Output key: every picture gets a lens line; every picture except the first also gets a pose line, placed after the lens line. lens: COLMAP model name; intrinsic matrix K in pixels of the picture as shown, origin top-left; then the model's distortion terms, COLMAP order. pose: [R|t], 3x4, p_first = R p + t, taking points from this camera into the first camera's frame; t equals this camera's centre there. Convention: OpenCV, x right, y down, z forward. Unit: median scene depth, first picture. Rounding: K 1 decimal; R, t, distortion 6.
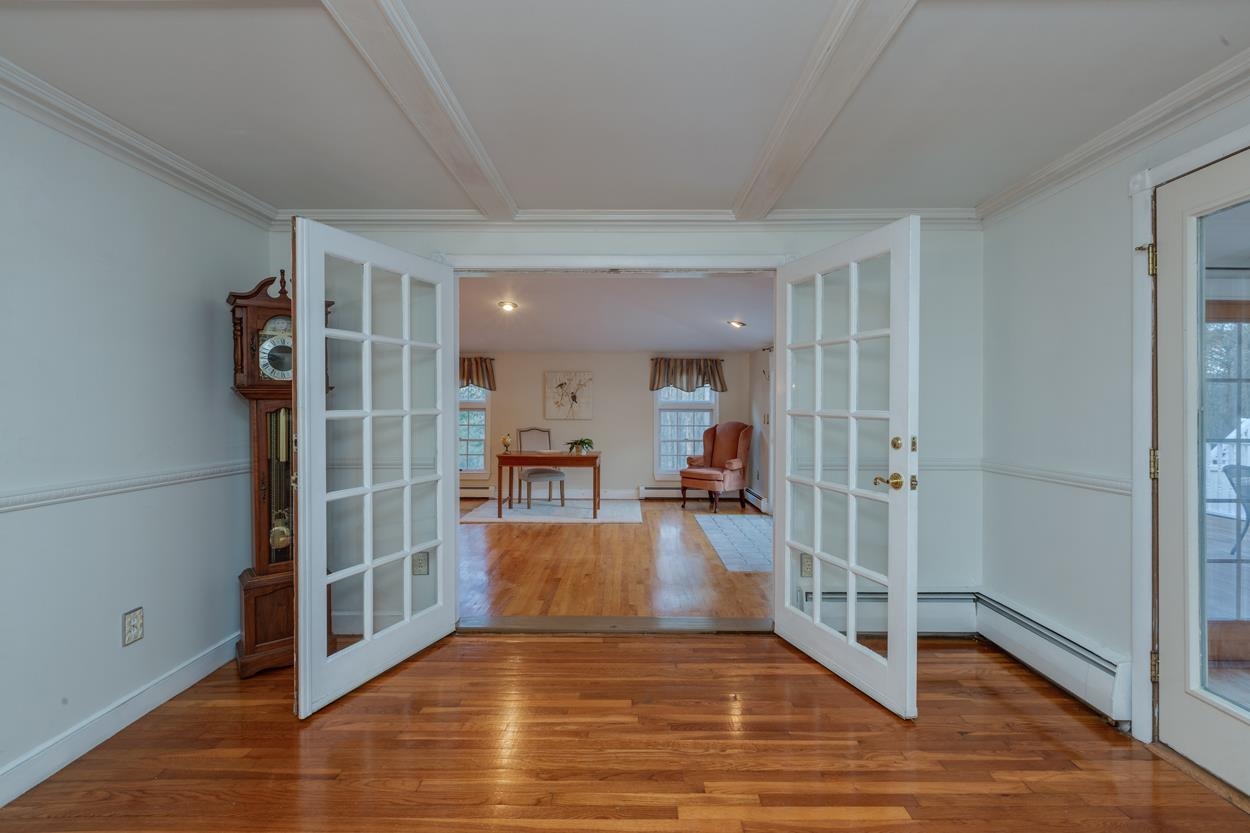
lens RADIAL K [[569.9, 0, 630.2], [0, 569.9, 426.4], [0, 0, 1]] dist [0.001907, -0.000196]
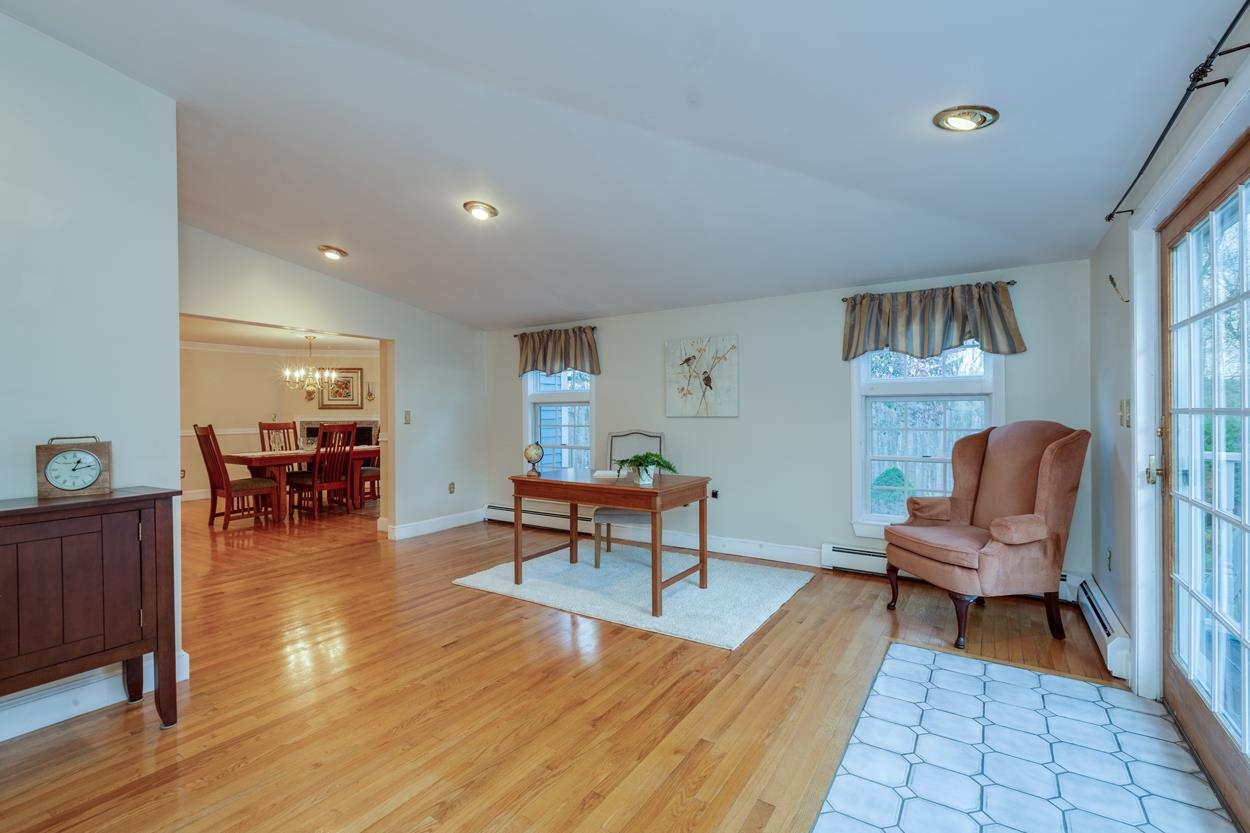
lens RADIAL K [[559.6, 0, 627.0], [0, 559.6, 412.2], [0, 0, 1]] dist [0.000278, -0.000093]
pose [[0.839517, -0.009084, -0.543258, 0.147080], [-0.004120, 0.999725, -0.023084, -0.003566], [0.543318, 0.021617, 0.839249, 0.469598]]
